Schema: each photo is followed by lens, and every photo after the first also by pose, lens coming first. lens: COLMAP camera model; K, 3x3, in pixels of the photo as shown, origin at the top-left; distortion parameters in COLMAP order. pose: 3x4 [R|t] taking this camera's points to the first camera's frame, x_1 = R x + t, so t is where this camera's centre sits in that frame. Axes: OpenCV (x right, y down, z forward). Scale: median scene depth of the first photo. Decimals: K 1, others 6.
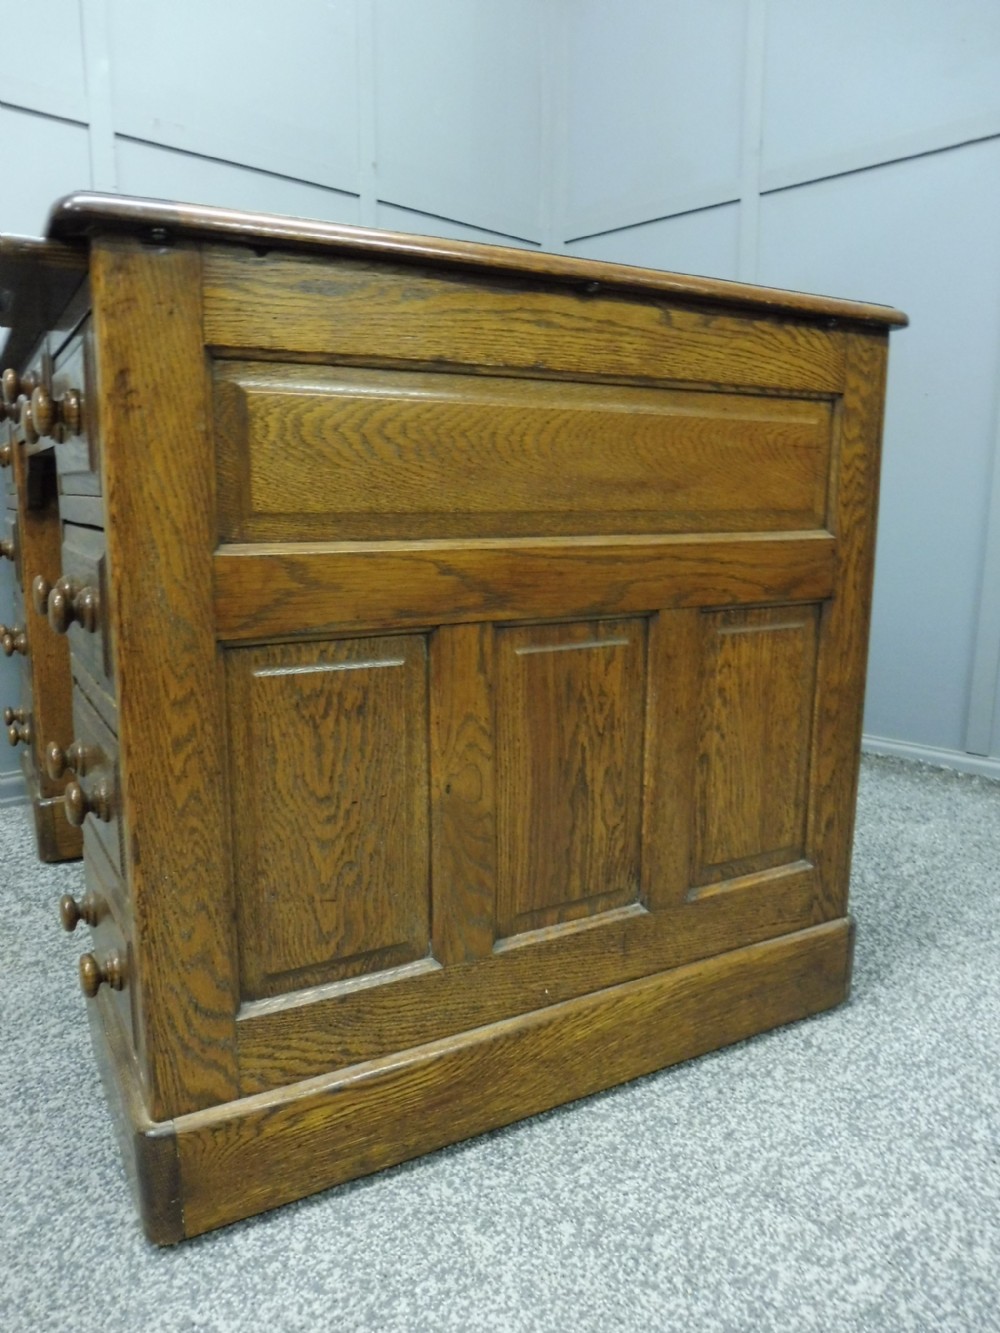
lens RADIAL K [[977.2, 0, 485.7], [0, 977.2, 672.0], [0, 0, 1]] dist [-0.102757, 0.107725]
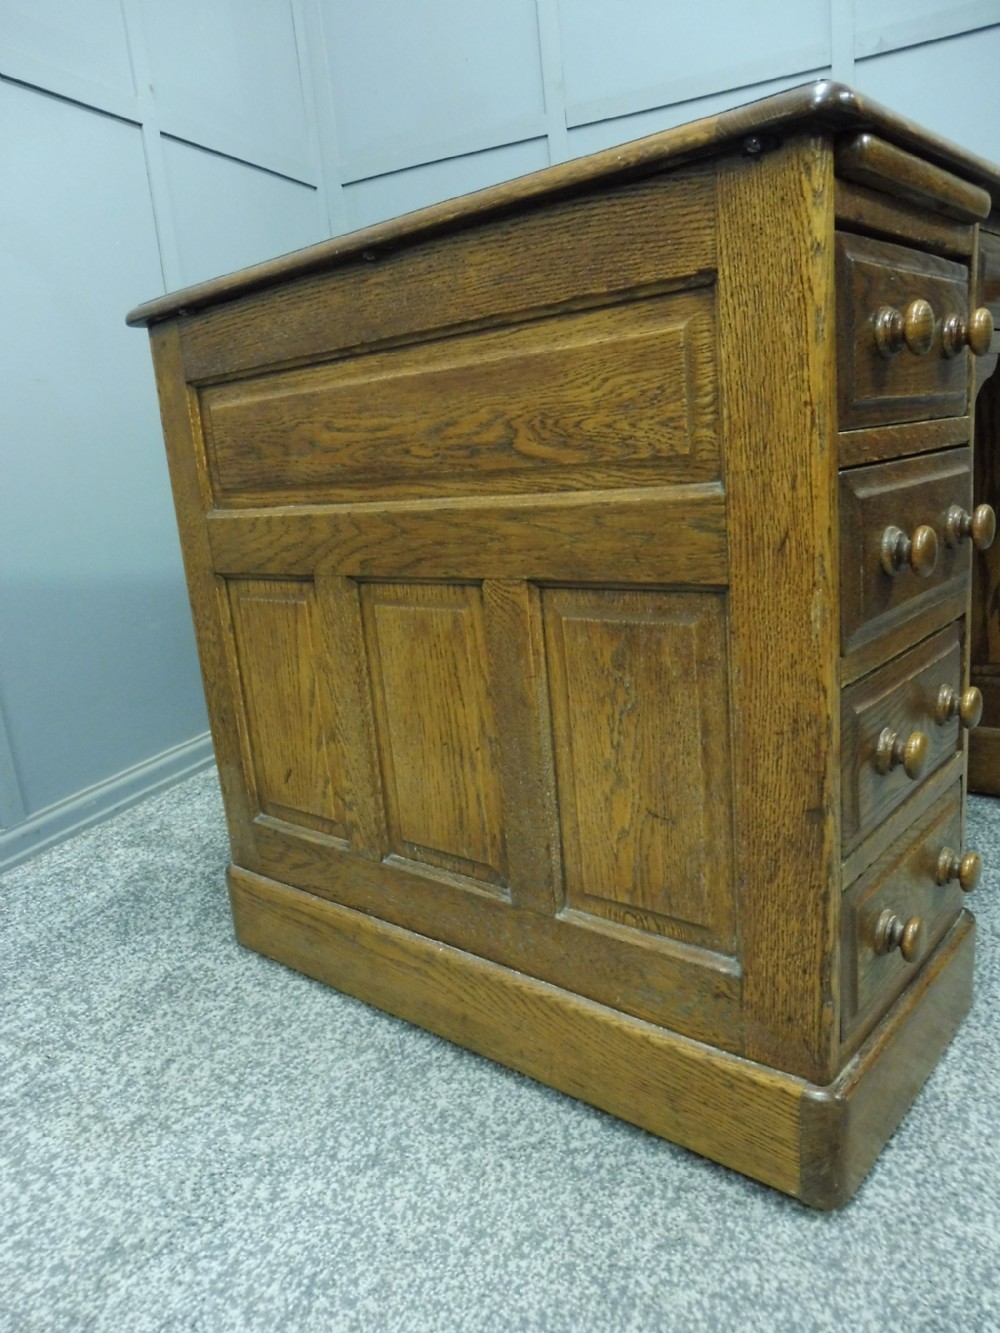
lens RADIAL K [[977.9, 0, 490.8], [0, 977.9, 663.0], [0, 0, 1]] dist [-0.047167, 0.010694]
pose [[0.919196, -0.177253, 0.351653, -0.582196], [0.169311, 0.984111, 0.053481, -0.060274], [-0.355545, 0.010379, 0.934602, 0.263227]]
